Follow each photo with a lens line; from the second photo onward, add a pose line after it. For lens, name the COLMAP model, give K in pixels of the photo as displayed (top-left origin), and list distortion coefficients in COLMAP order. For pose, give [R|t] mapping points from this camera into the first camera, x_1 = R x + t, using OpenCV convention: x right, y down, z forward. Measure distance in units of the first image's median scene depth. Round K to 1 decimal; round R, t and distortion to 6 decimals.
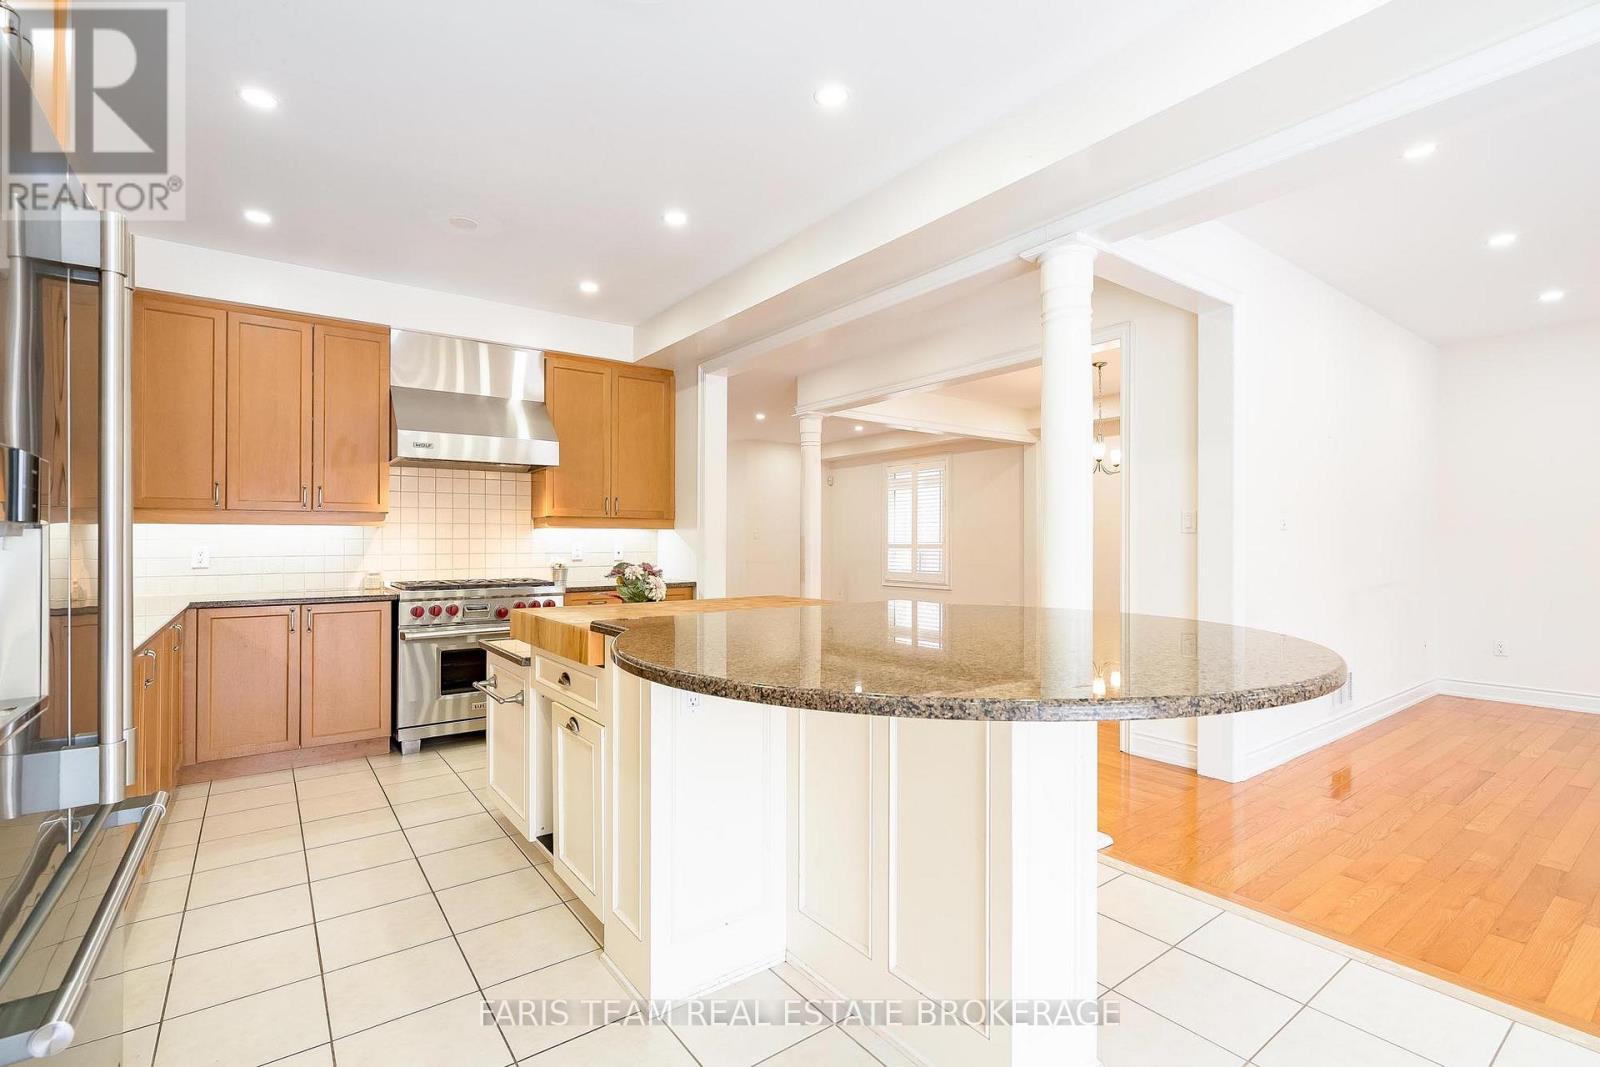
lens RADIAL K [[725.5, 0, 809.8], [0, 725.5, 531.9], [0, 0, 1]] dist [-0.000801, 0.000129]
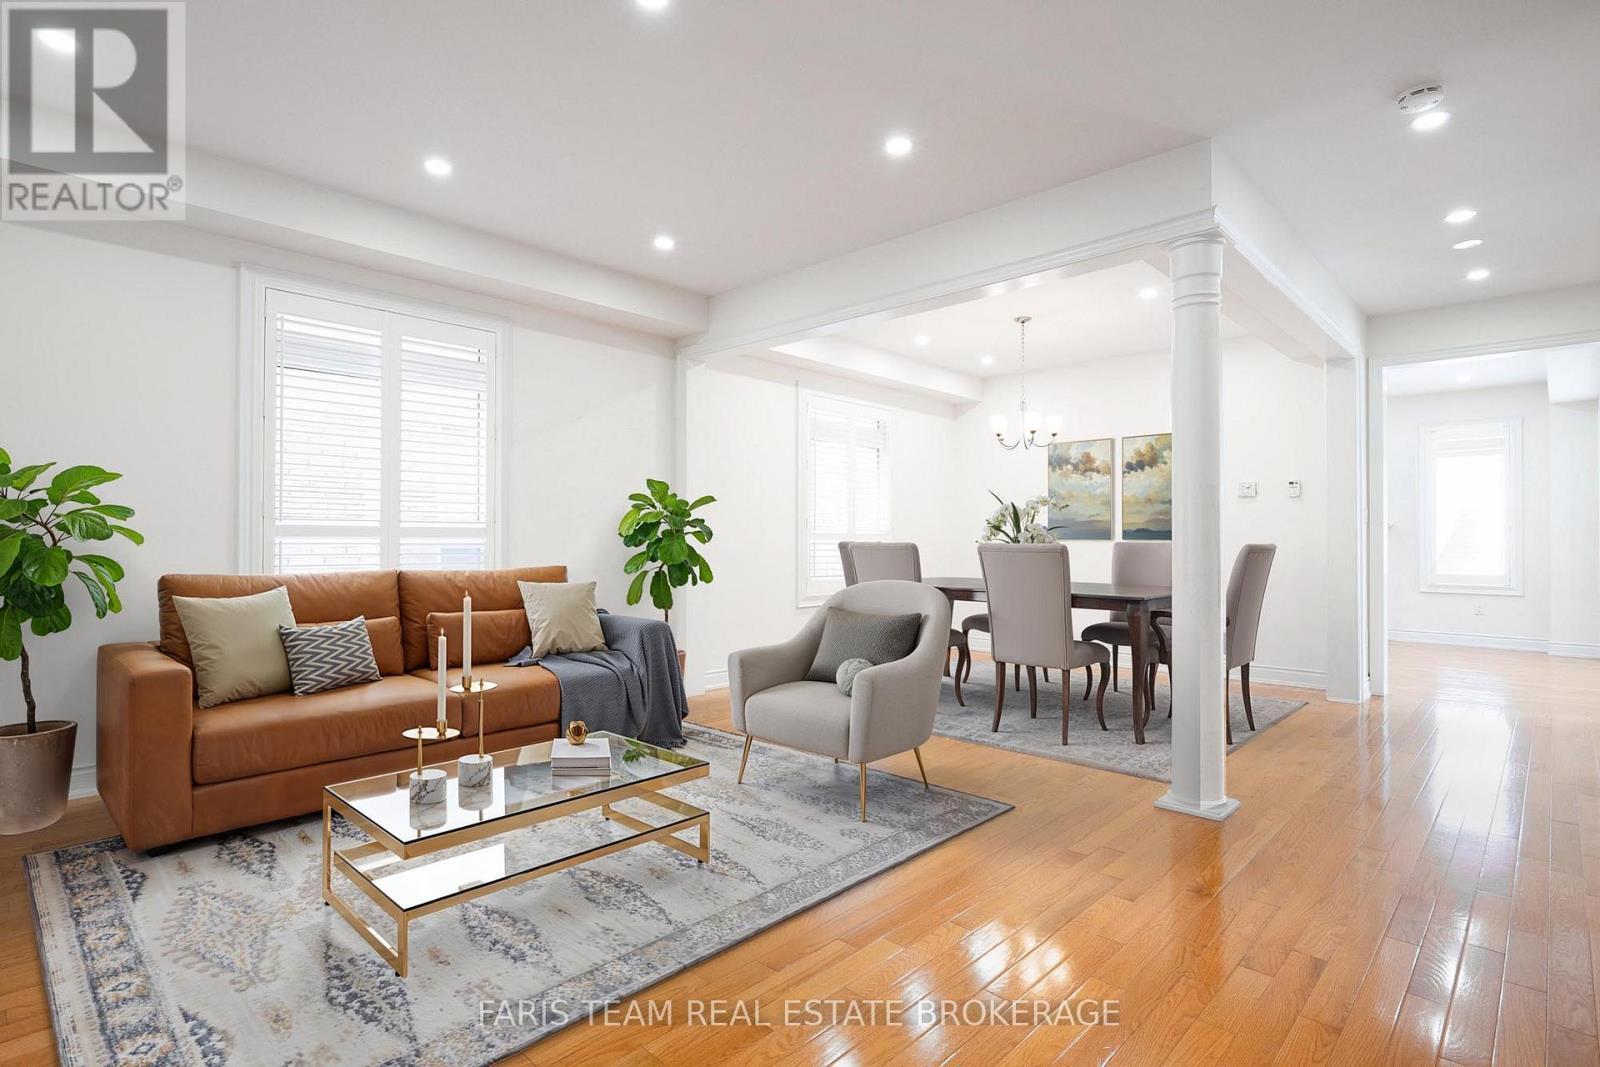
lens RADIAL K [[830.9, 0, 799.9], [0, 830.9, 542.6], [0, 0, 1]] dist [0.001405, -0.000332]
pose [[-0.169599, -0.005078, 0.985500, -0.786505], [-0.013220, 0.999908, 0.002877, 0.051975], [-0.985424, -0.012540, -0.169651, 2.109387]]
